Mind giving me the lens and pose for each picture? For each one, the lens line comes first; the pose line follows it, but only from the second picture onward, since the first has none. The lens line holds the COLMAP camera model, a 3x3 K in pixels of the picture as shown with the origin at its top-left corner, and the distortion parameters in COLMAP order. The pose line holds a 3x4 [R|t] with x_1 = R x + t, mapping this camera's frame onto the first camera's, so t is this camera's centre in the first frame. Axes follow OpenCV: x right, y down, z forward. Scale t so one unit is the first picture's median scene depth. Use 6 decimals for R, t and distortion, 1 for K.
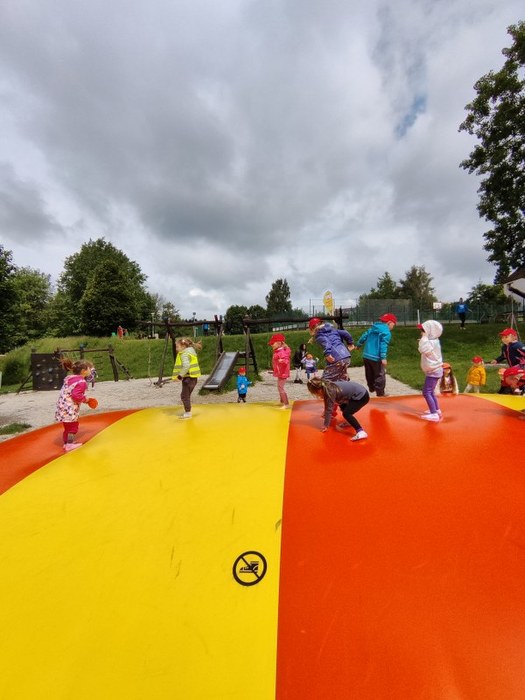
lens RADIAL K [[324.3, 0, 262.0], [0, 324.3, 347.8], [0, 0, 1]] dist [0.015014, -0.006025]
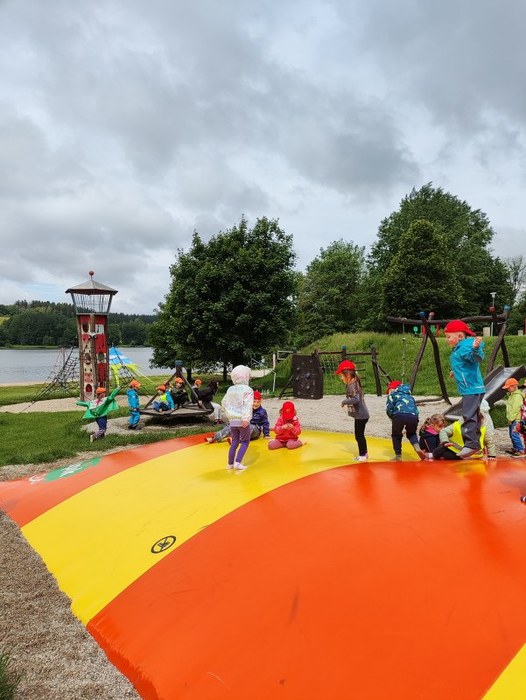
lens RADIAL K [[512.4, 0, 269.4], [0, 512.4, 357.2], [0, 0, 1]] dist [0.092419, -0.096783]
pose [[0.711067, 0.042660, -0.701829, 0.046463], [-0.026299, 0.999073, 0.034082, -0.004578], [0.702633, -0.005777, 0.711529, -0.005266]]
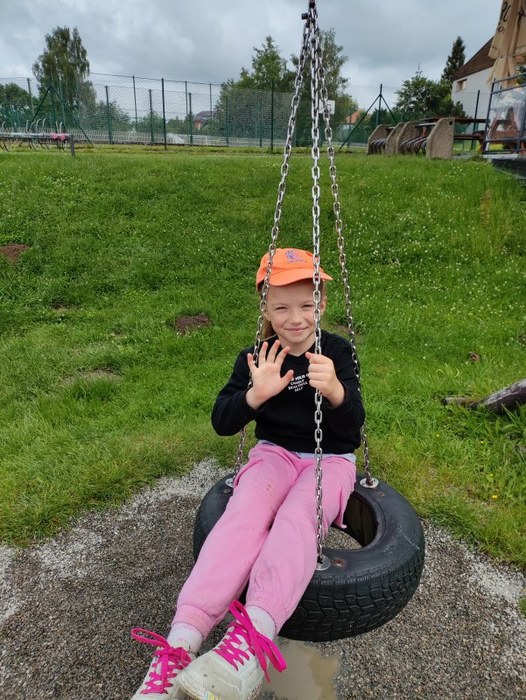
lens RADIAL K [[512.4, 0, 277.1], [0, 512.4, 349.7], [0, 0, 1]] dist [0.092419, -0.096783]
pose [[0.941493, -0.069988, 0.329684, 0.117813], [-0.034384, 0.953151, 0.300535, -0.011952], [-0.335273, -0.294288, 0.894979, 0.149309]]
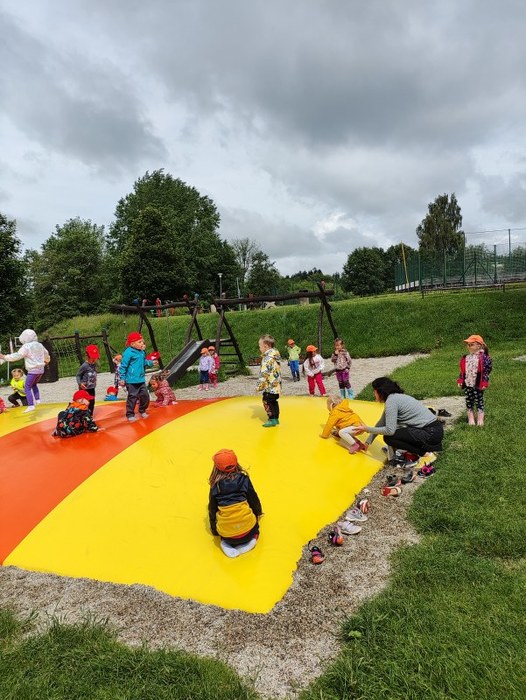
lens RADIAL K [[512.4, 0, 258.6], [0, 512.4, 351.0], [0, 0, 1]] dist [0.092419, -0.096783]
pose [[0.945565, -0.007404, -0.325350, 0.080644], [0.030737, 0.997304, 0.066634, -0.007264], [0.323979, -0.073007, 0.943243, -0.032170]]
